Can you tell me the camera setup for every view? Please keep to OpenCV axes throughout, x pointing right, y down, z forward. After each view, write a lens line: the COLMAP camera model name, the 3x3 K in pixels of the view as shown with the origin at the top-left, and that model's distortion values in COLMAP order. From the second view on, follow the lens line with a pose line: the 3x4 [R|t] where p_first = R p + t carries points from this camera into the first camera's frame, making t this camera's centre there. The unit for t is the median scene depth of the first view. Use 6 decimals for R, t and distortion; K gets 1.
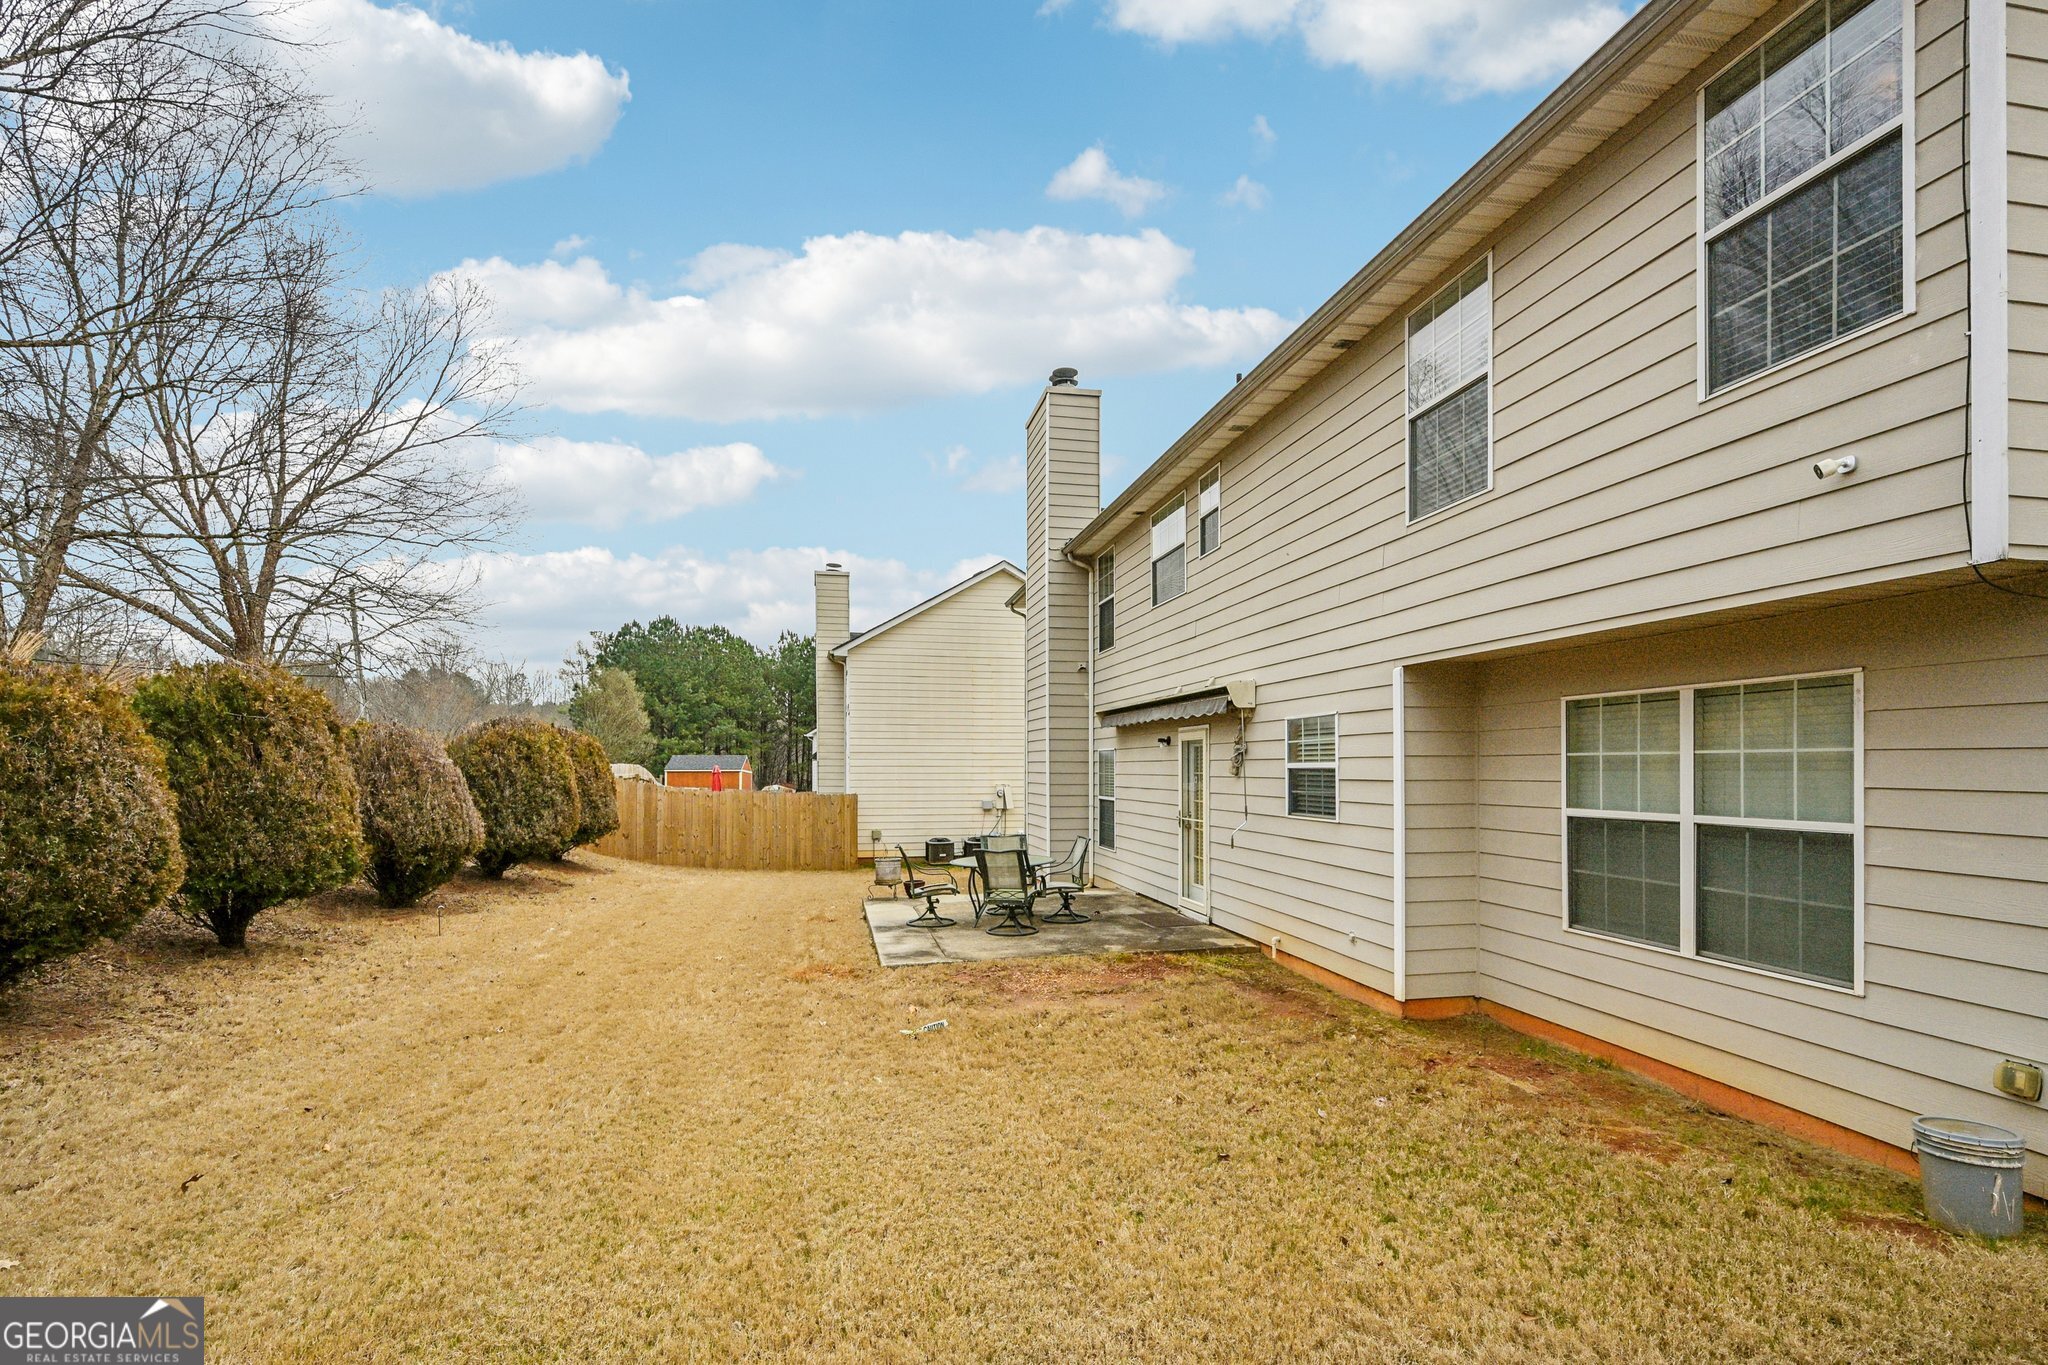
lens RADIAL K [[910.0, 0, 1021.1], [0, 910.0, 758.1], [0, 0, 1]] dist [-0.002460, -0.000206]
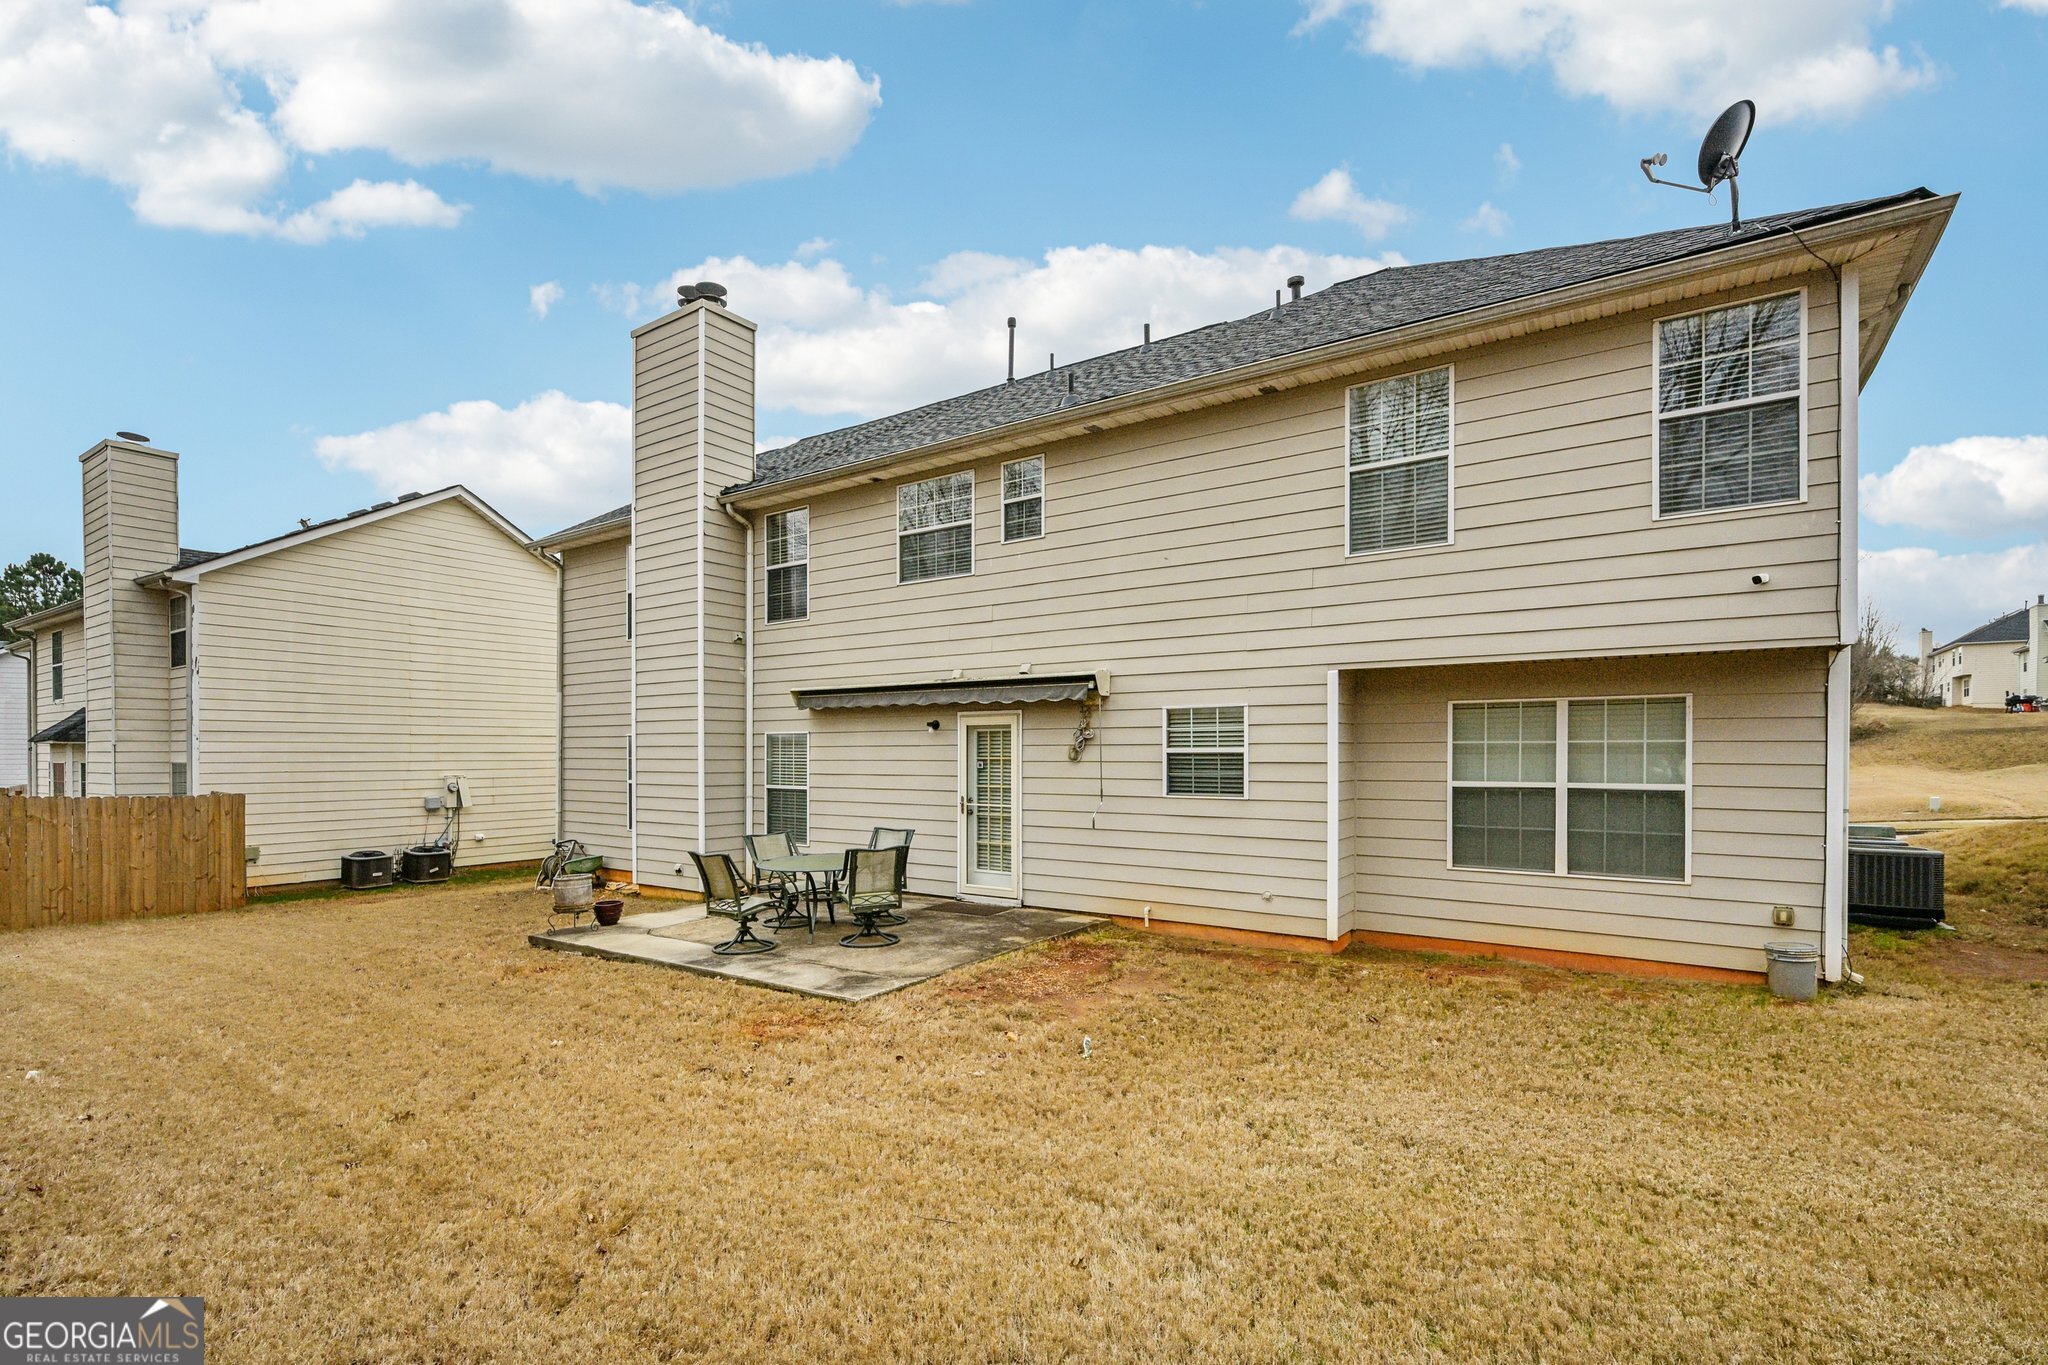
lens RADIAL K [[910.0, 0, 1021.1], [0, 910.0, 758.1], [0, 0, 1]] dist [-0.002460, -0.000206]
pose [[0.720189, -0.004658, 0.693763, -0.563727], [-0.005691, 0.999904, 0.012622, 0.004167], [-0.693755, -0.013039, 0.720093, 0.306610]]
